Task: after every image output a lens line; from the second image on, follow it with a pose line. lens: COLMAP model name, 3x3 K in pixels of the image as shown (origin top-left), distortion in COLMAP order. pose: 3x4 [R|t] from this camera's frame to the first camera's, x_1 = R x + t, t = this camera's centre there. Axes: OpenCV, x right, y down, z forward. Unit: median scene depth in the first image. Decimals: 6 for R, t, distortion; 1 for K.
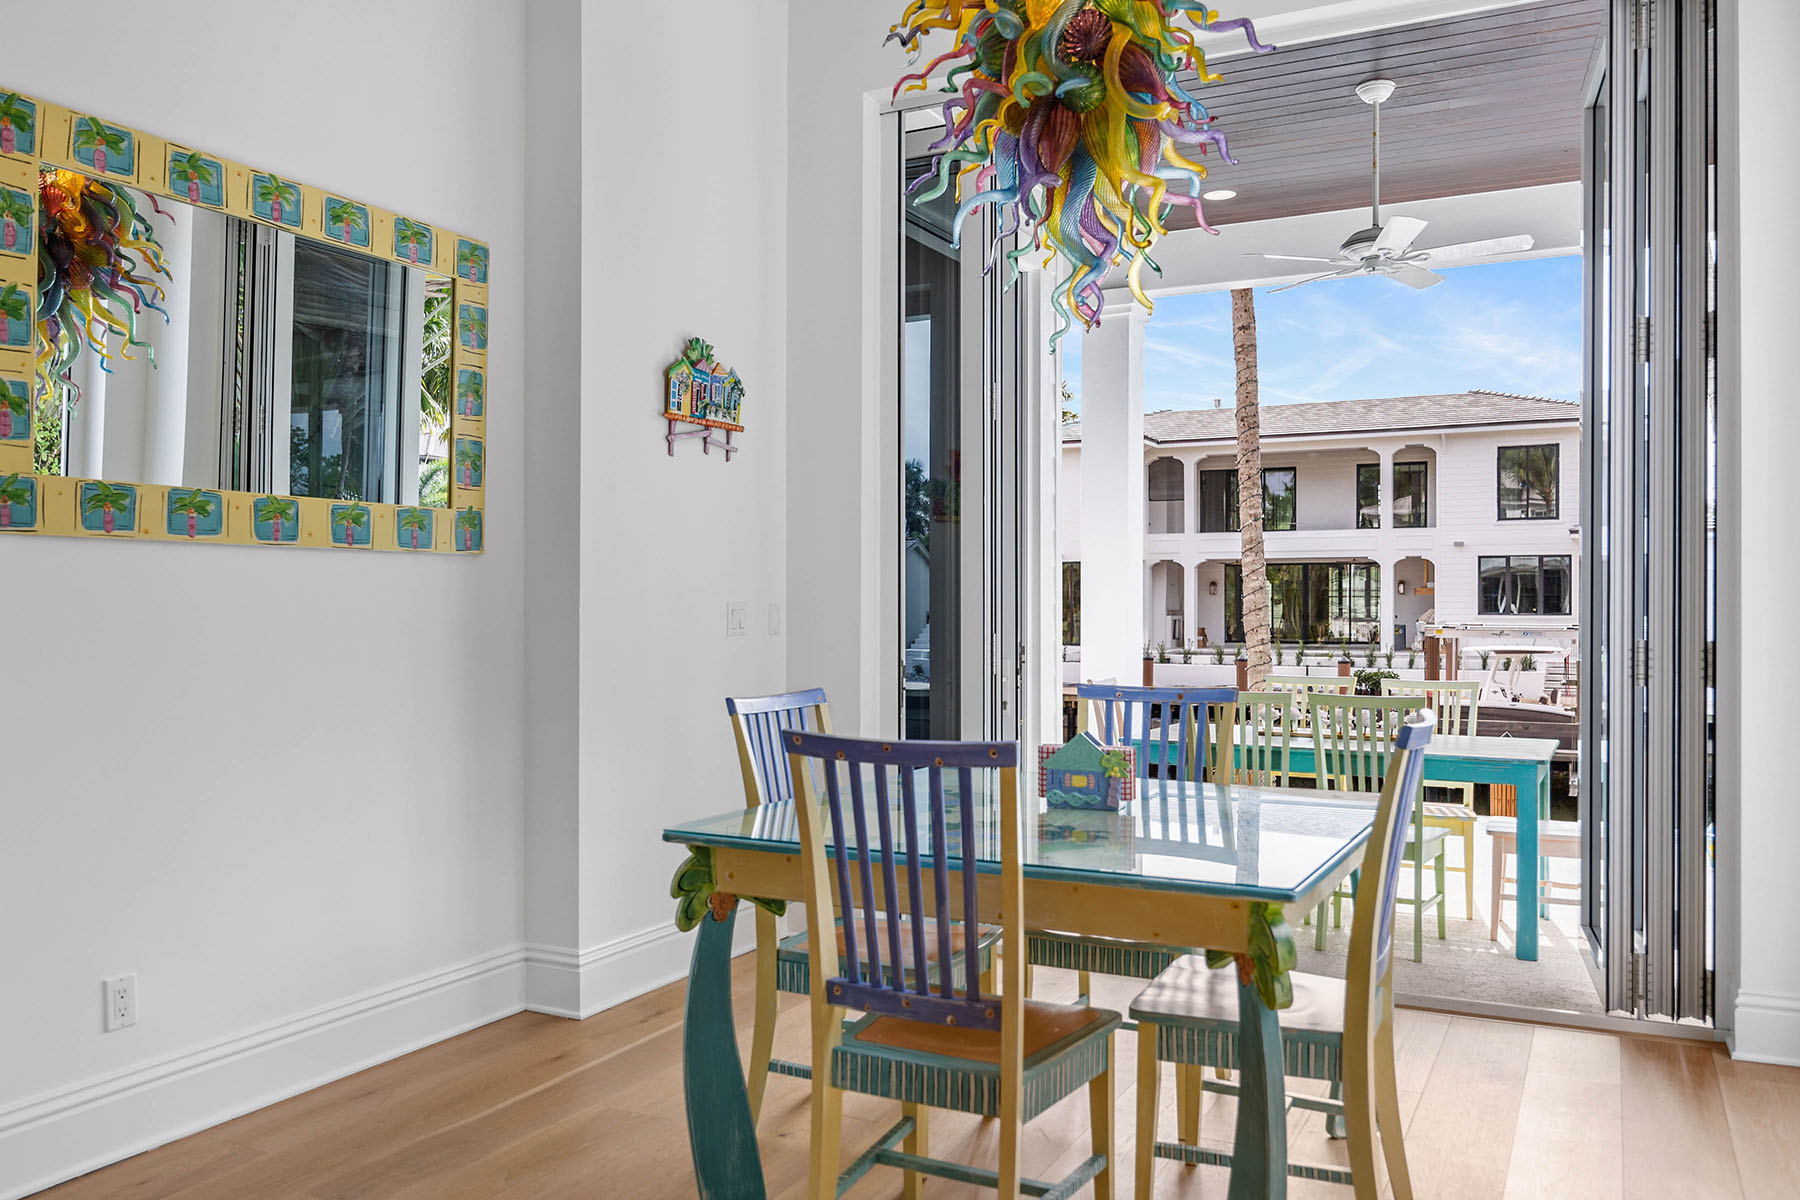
lens RADIAL K [[1442.4, 0, 909.1], [0, 1442.4, 597.5], [0, 0, 1]] dist [0.009754, 0.005348]
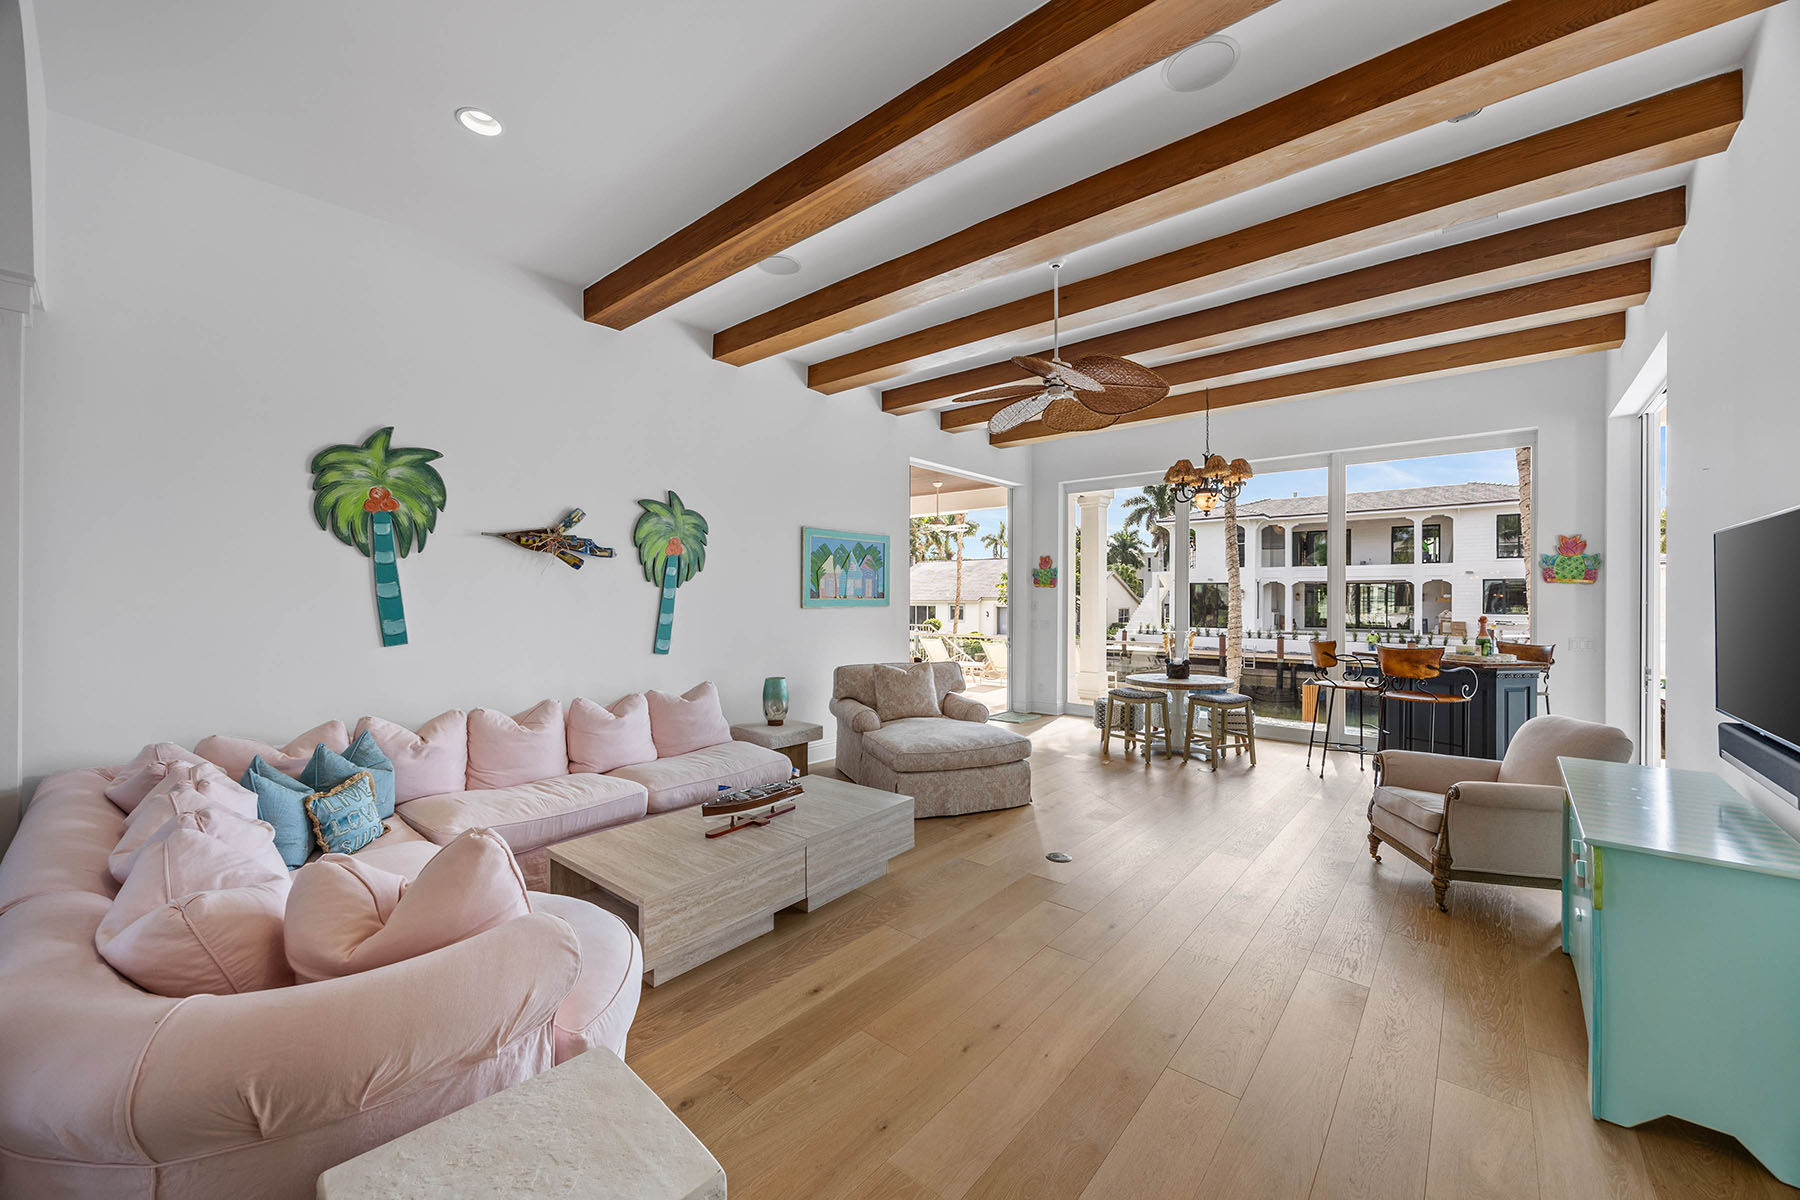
lens RADIAL K [[684.3, 0, 899.3], [0, 684.3, 597.2], [0, 0, 1]] dist [-0.000558, -0.000025]
pose [[0.977039, 0.002598, -0.213046, -0.105683], [-0.003453, 0.999987, -0.003643, -0.001999], [0.213034, 0.004295, 0.977035, 0.060892]]
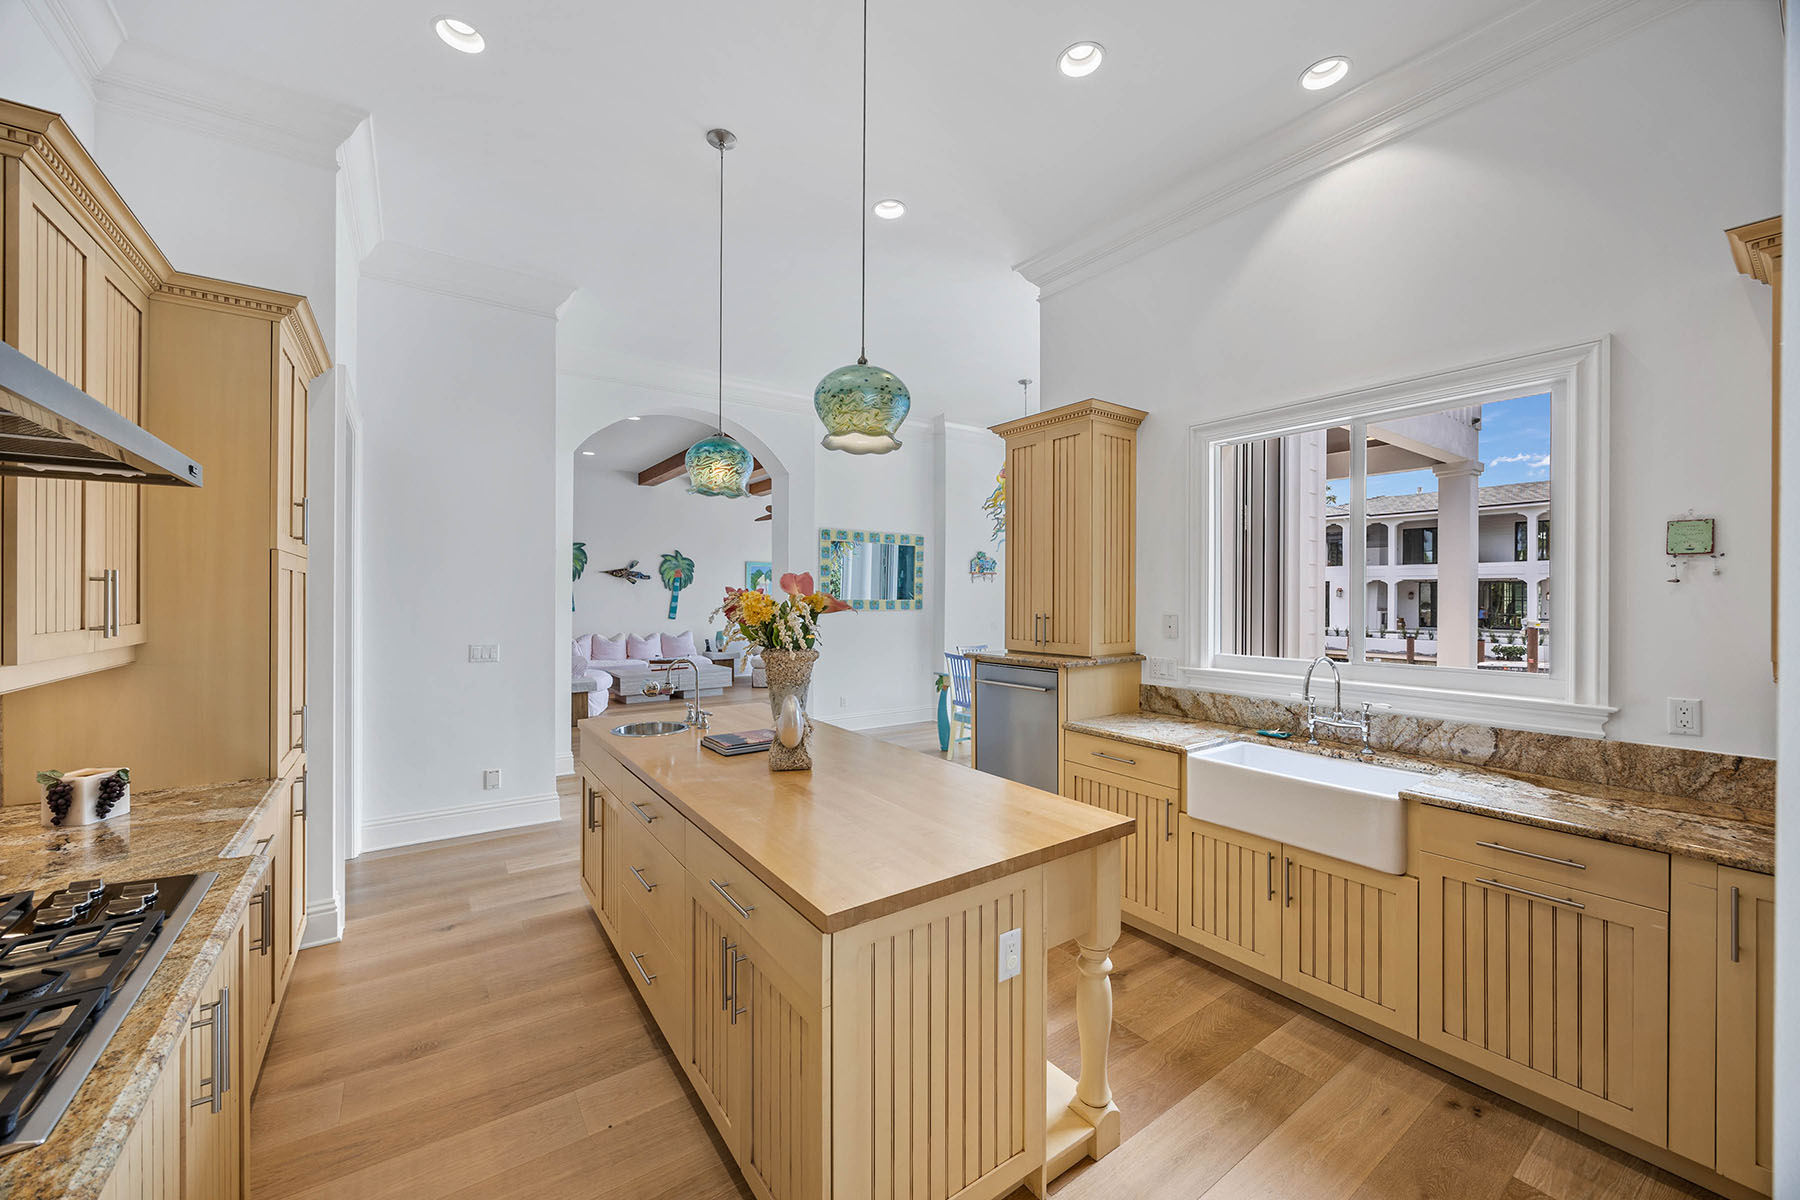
lens RADIAL K [[684.3, 0, 898.6], [0, 684.3, 596.3], [0, 0, 1]] dist [-0.000558, -0.000025]
pose [[0.898913, 0.008749, -0.438040, 0.017742], [-0.008498, 0.999961, 0.002534, -0.003131], [0.438045, 0.001445, 0.898952, -0.030896]]
